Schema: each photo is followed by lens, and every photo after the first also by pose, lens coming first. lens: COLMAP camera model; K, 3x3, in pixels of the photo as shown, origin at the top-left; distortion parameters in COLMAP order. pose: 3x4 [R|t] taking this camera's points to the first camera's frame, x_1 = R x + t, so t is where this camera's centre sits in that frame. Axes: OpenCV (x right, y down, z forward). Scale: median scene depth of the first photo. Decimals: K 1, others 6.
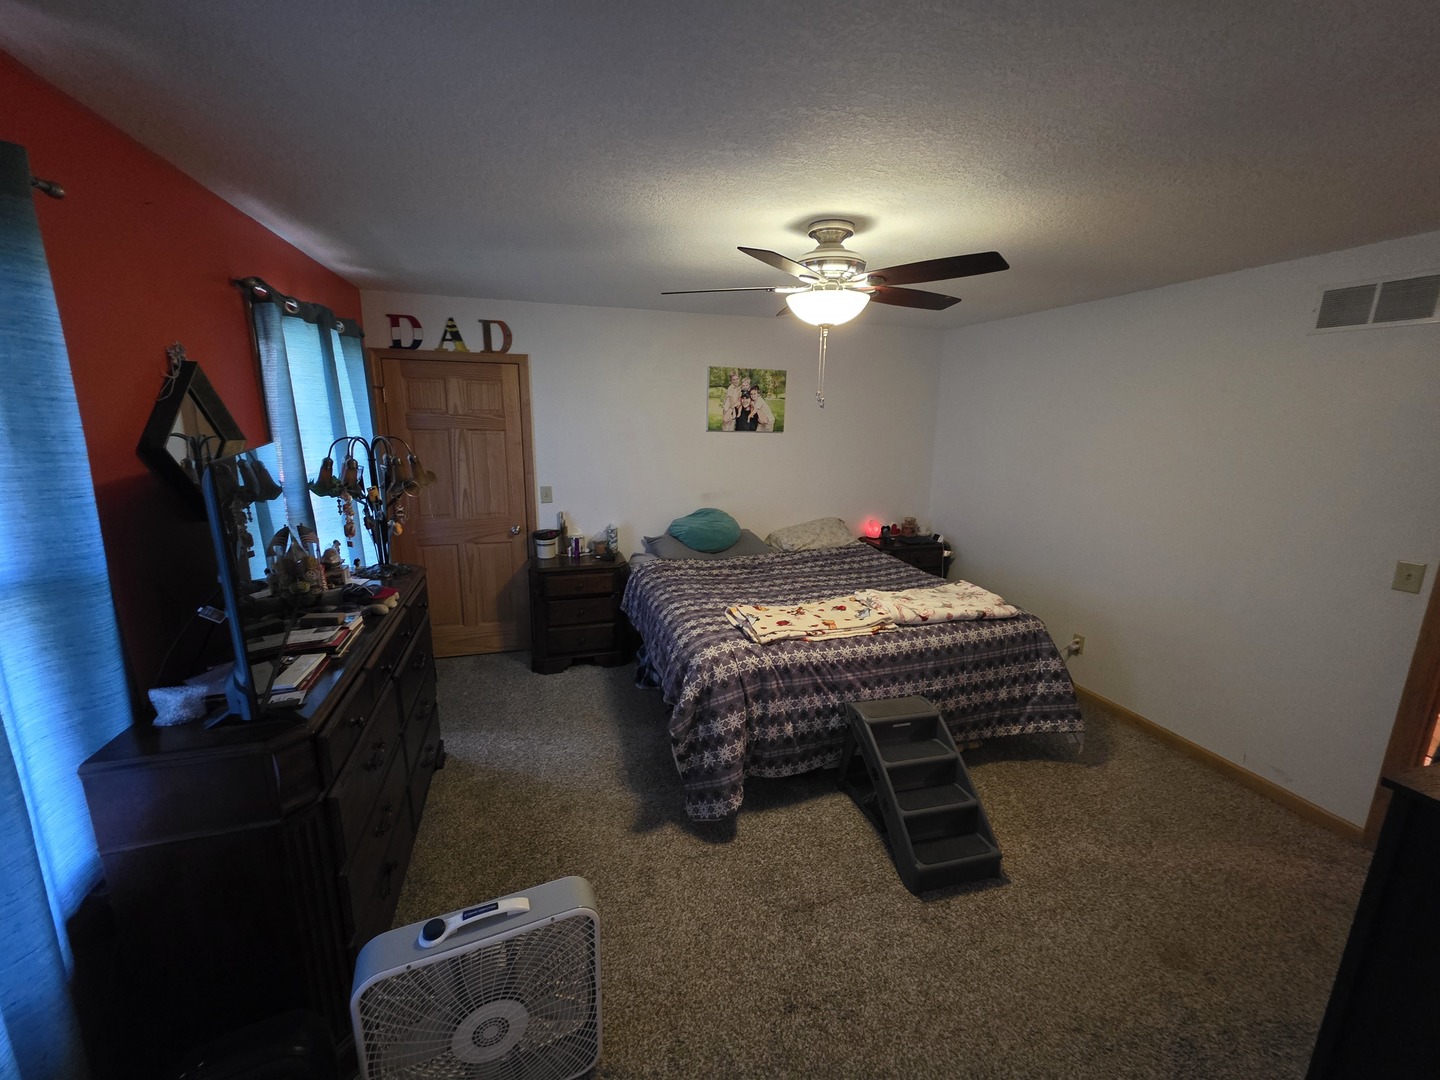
lens RADIAL K [[578.4, 0, 711.6], [0, 578.4, 538.5], [0, 0, 1]] dist [0.001529, -0.001138]
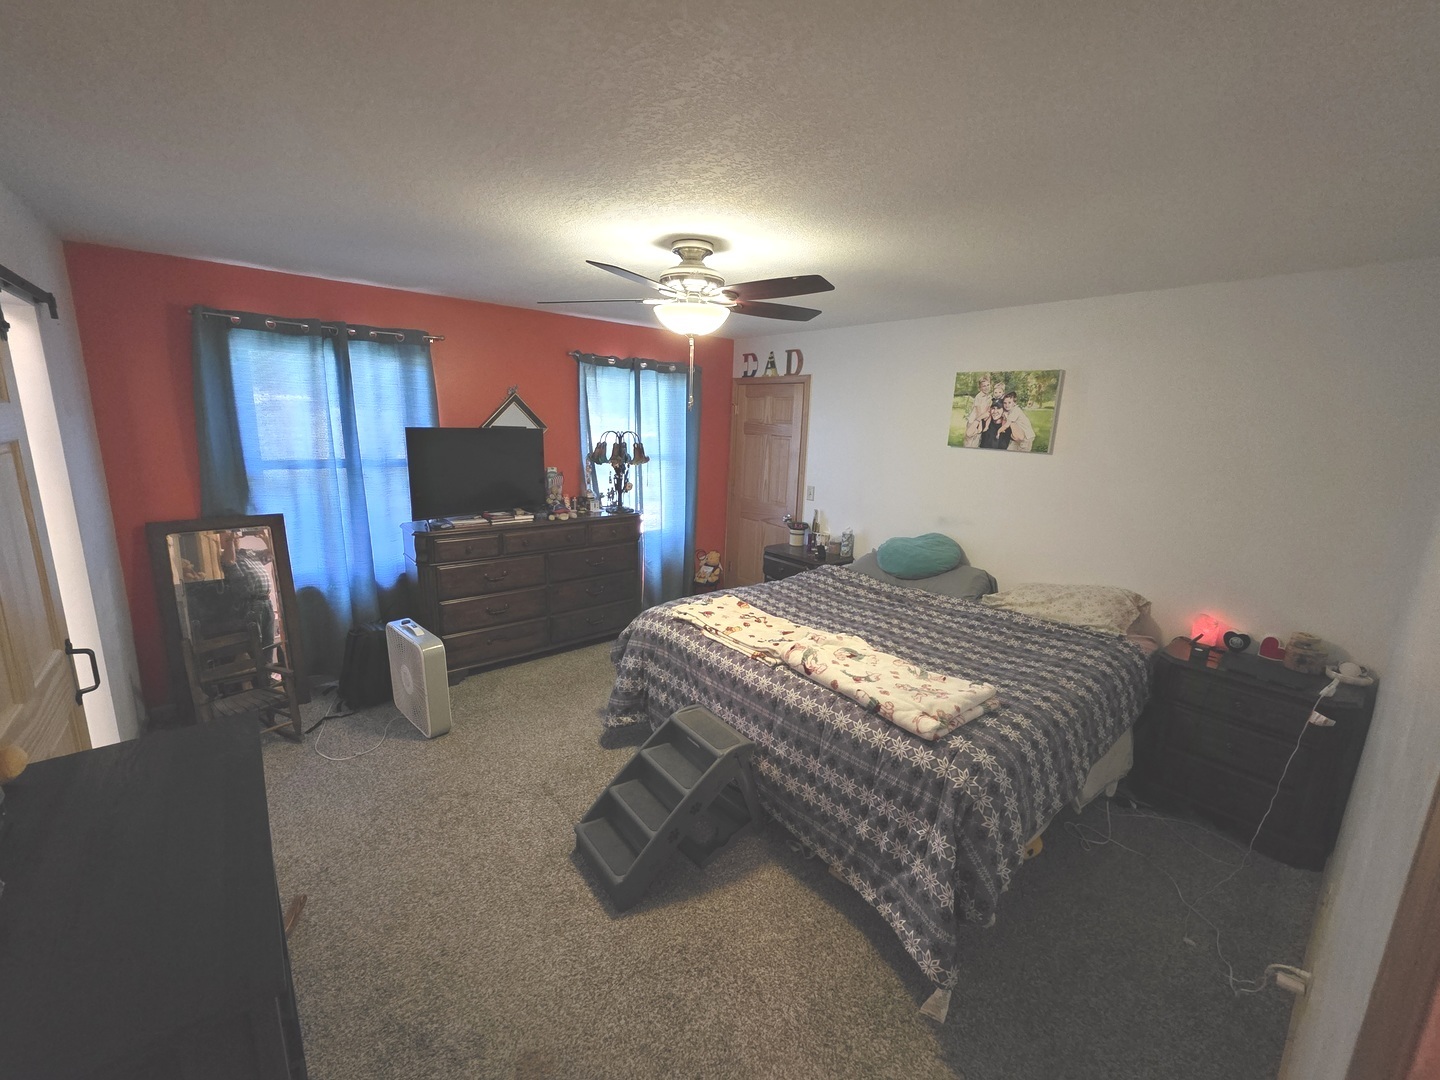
lens RADIAL K [[578.4, 0, 718.8], [0, 578.4, 535.2], [0, 0, 1]] dist [0.001529, -0.001138]
pose [[0.387020, 0.181521, -0.904027, 0.774341], [-0.221348, 0.970052, 0.100017, -0.075656], [0.895109, 0.161396, 0.415609, 0.398799]]
